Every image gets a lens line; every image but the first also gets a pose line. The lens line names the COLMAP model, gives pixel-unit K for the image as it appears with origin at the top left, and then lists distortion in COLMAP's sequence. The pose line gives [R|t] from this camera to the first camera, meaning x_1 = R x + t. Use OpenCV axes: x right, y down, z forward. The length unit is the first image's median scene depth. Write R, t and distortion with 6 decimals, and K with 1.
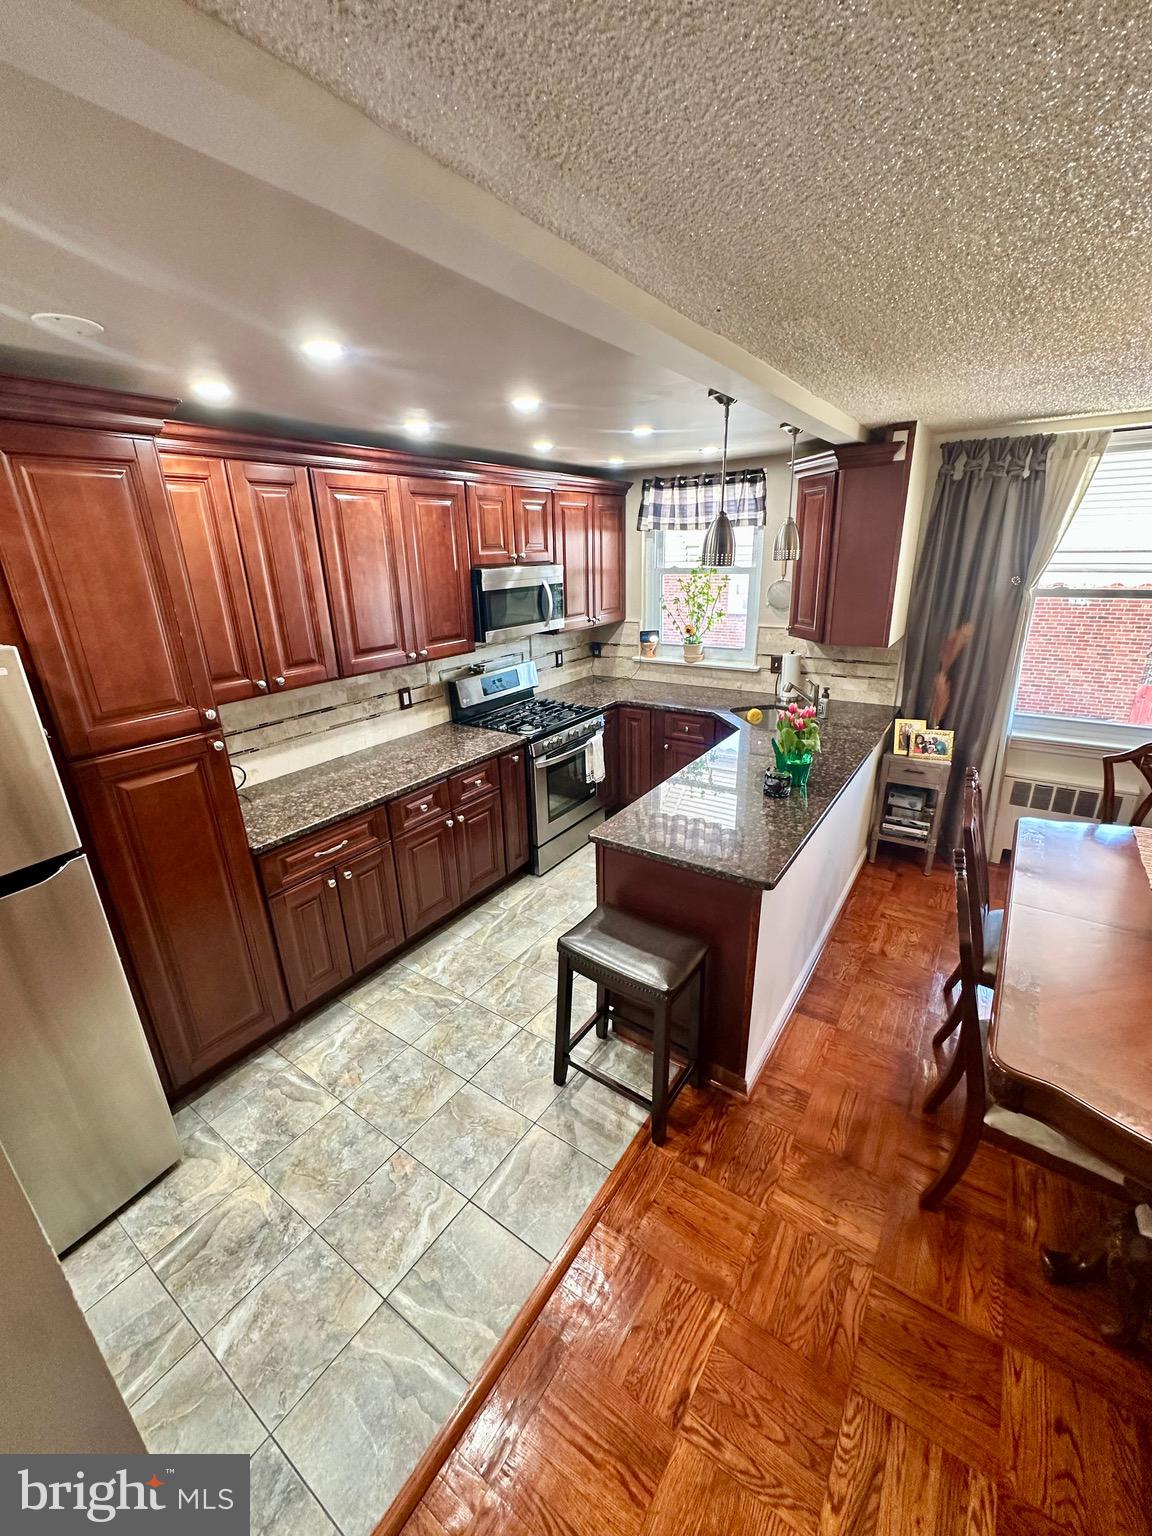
lens RADIAL K [[615.8, 0, 576.1], [0, 615.8, 767.4], [0, 0, 1]] dist [-0.007105, 0.001342]
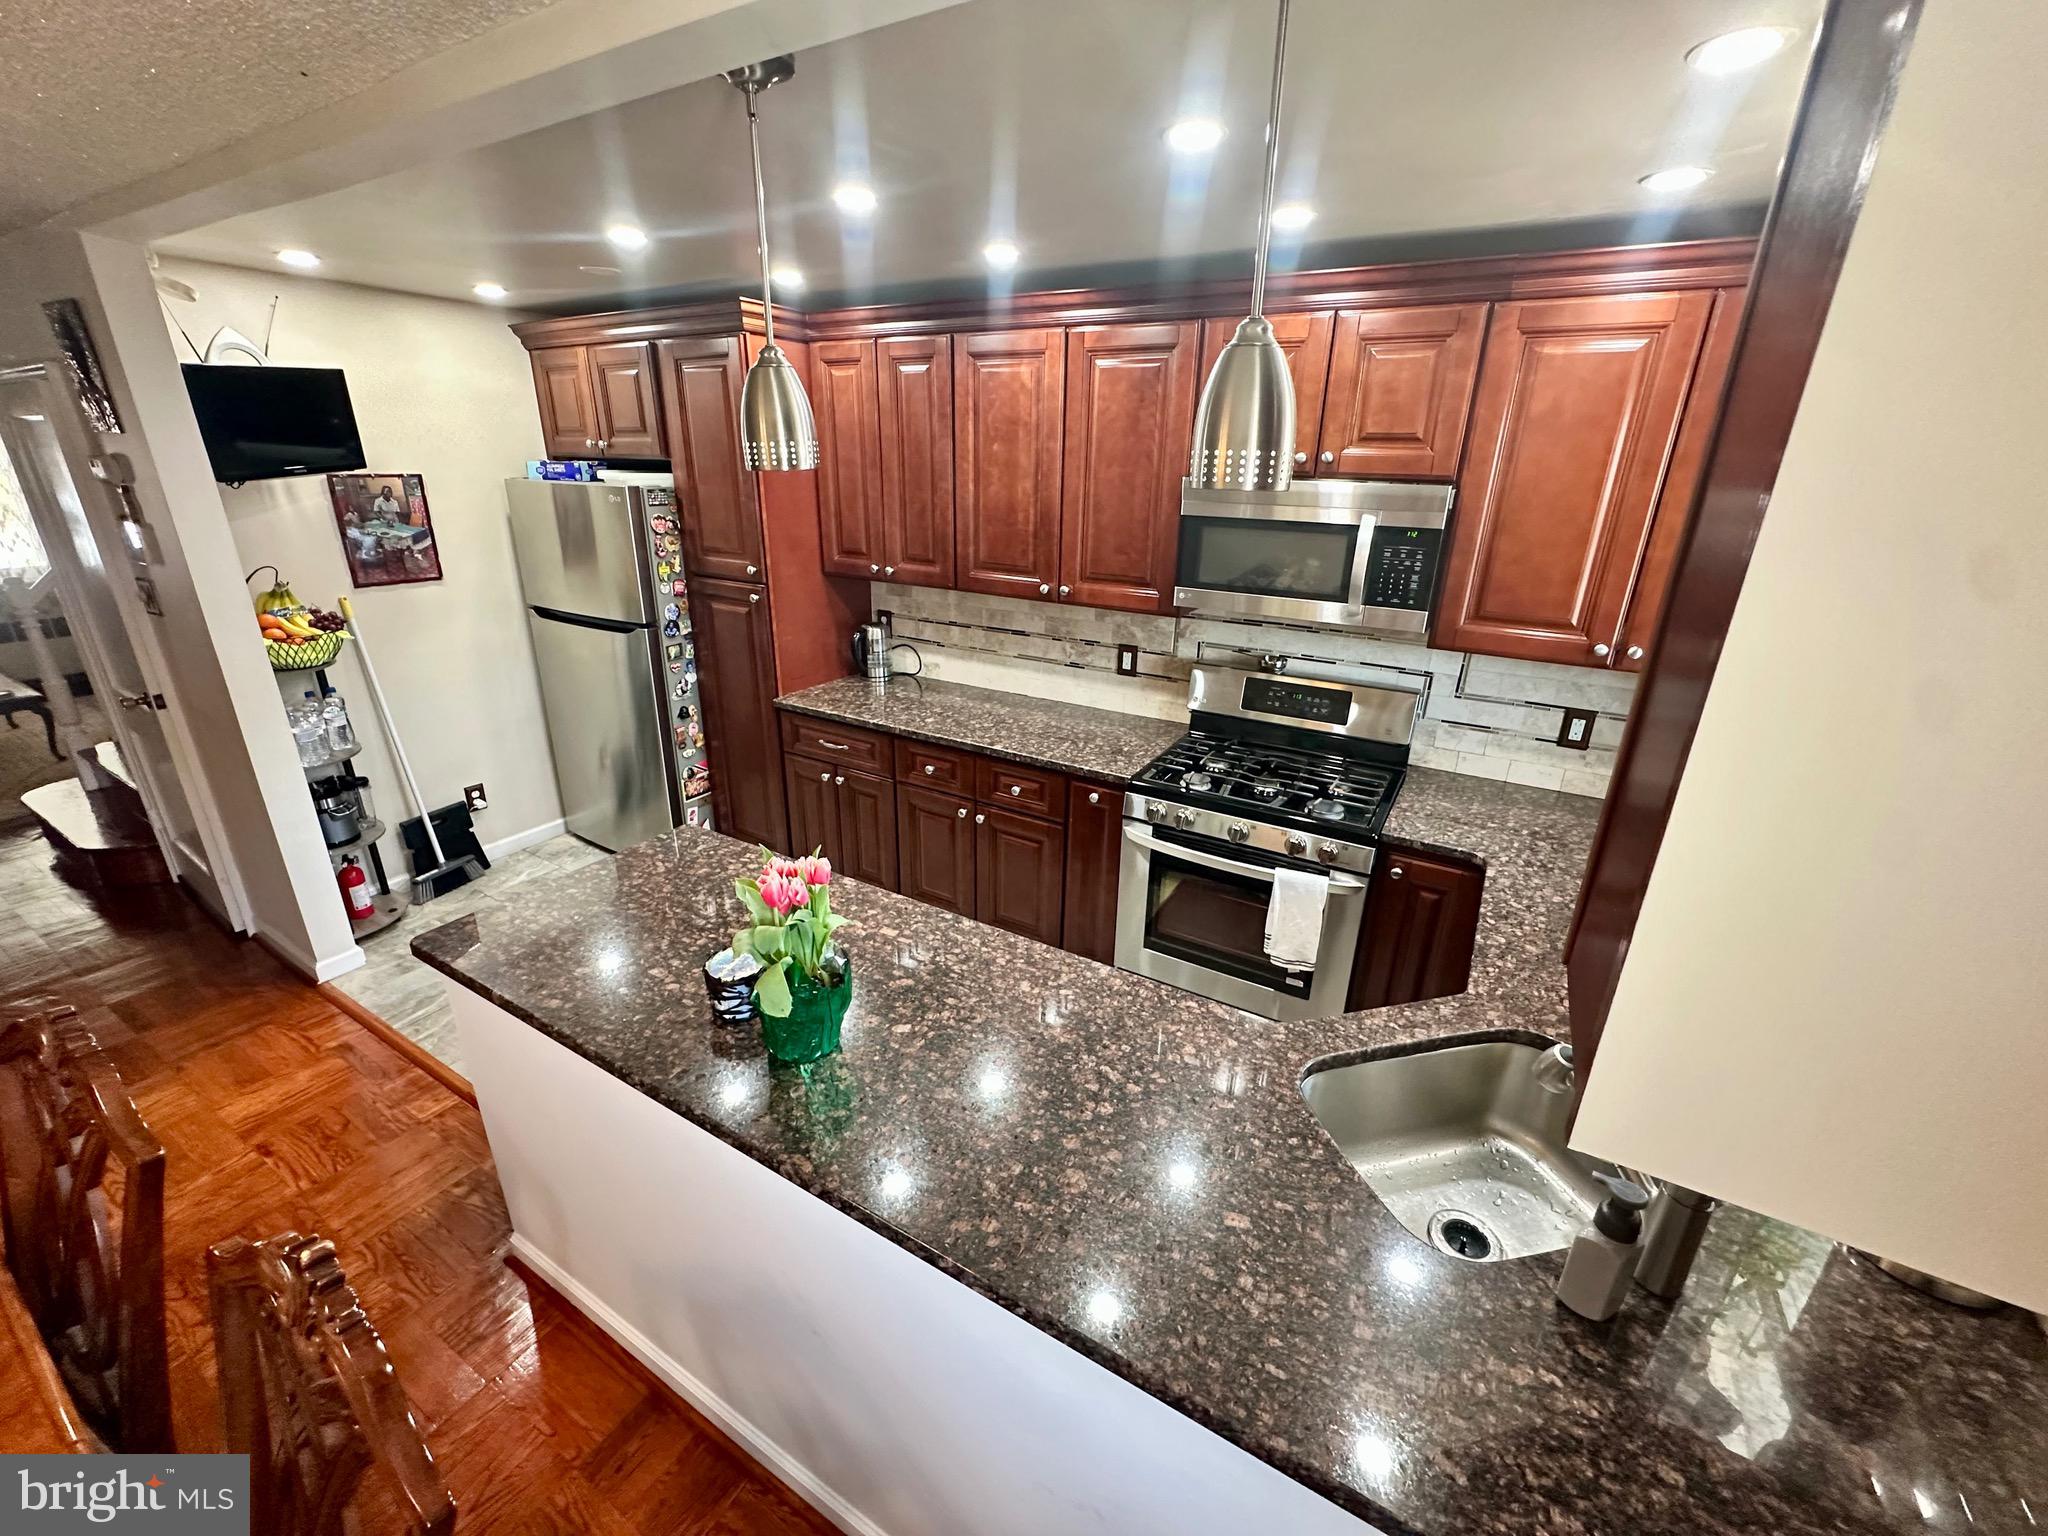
lens RADIAL K [[821.1, 0, 1019.5], [0, 821.1, 762.2], [0, 0, 1]] dist [-0.007105, 0.001342]
pose [[0.068409, 0.375573, -0.924265, 0.641606], [-0.357613, 0.874103, 0.328721, -0.290112], [0.931361, 0.308042, 0.194107, 0.806187]]
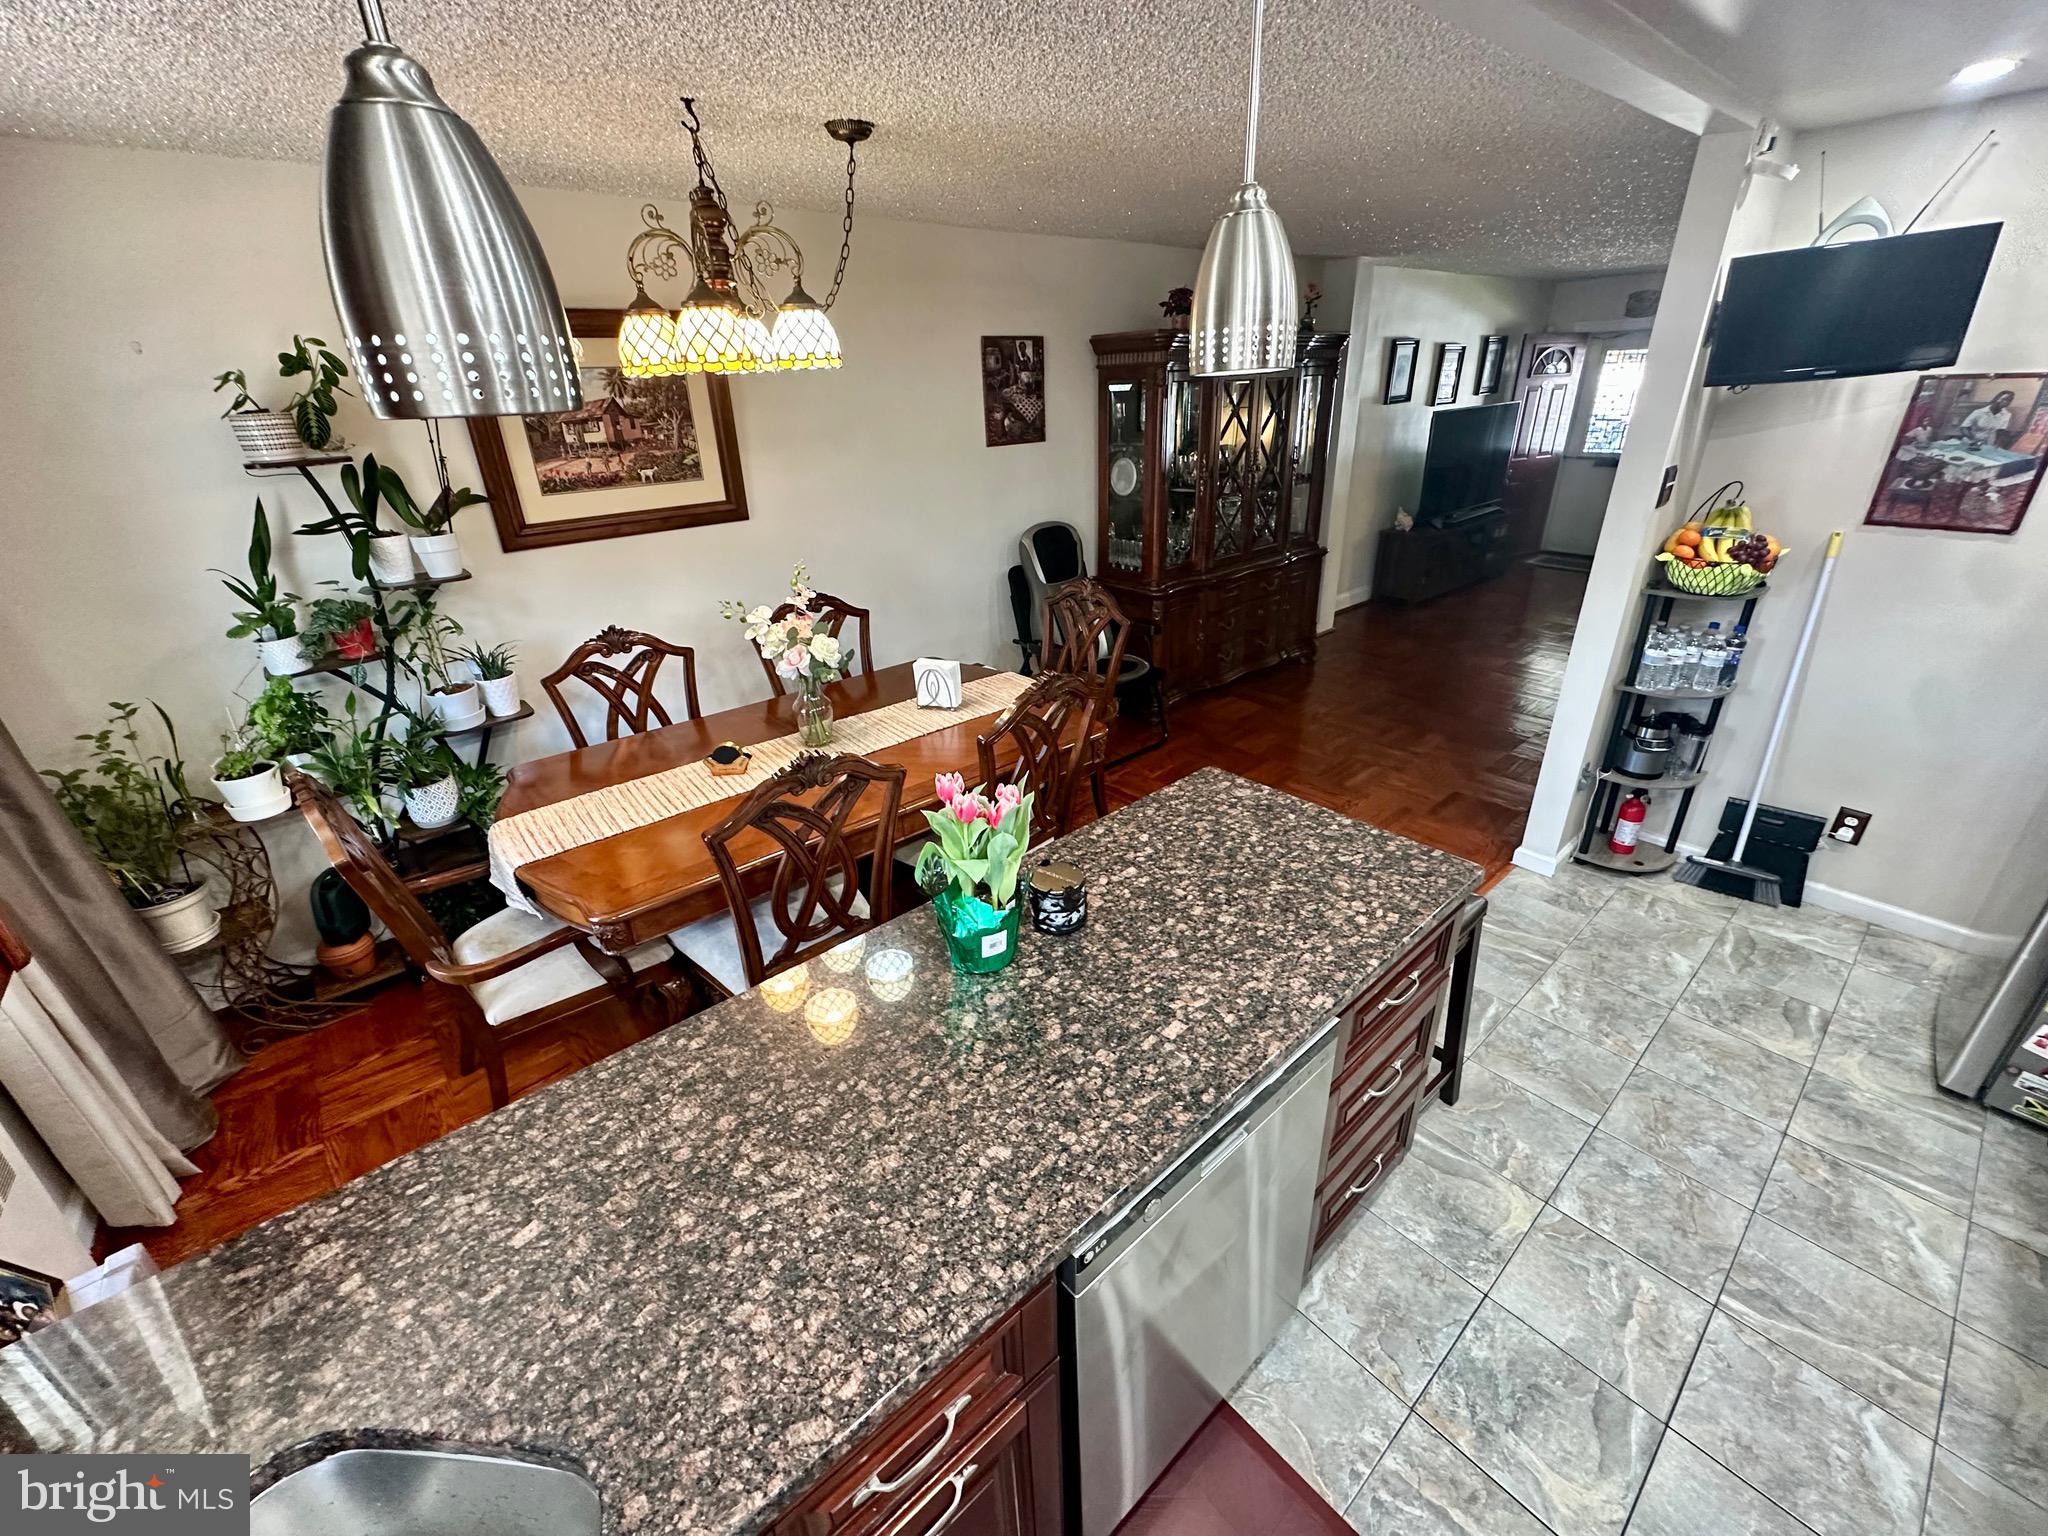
lens RADIAL K [[821.1, 0, 1027.7], [0, 821.1, 763.3], [0, 0, 1]] dist [-0.007105, 0.001342]
pose [[-0.965671, -0.044877, 0.255861, 0.158654], [0.148127, 0.714002, 0.684295, -0.355493], [-0.213395, 0.698704, -0.682843, 1.056785]]
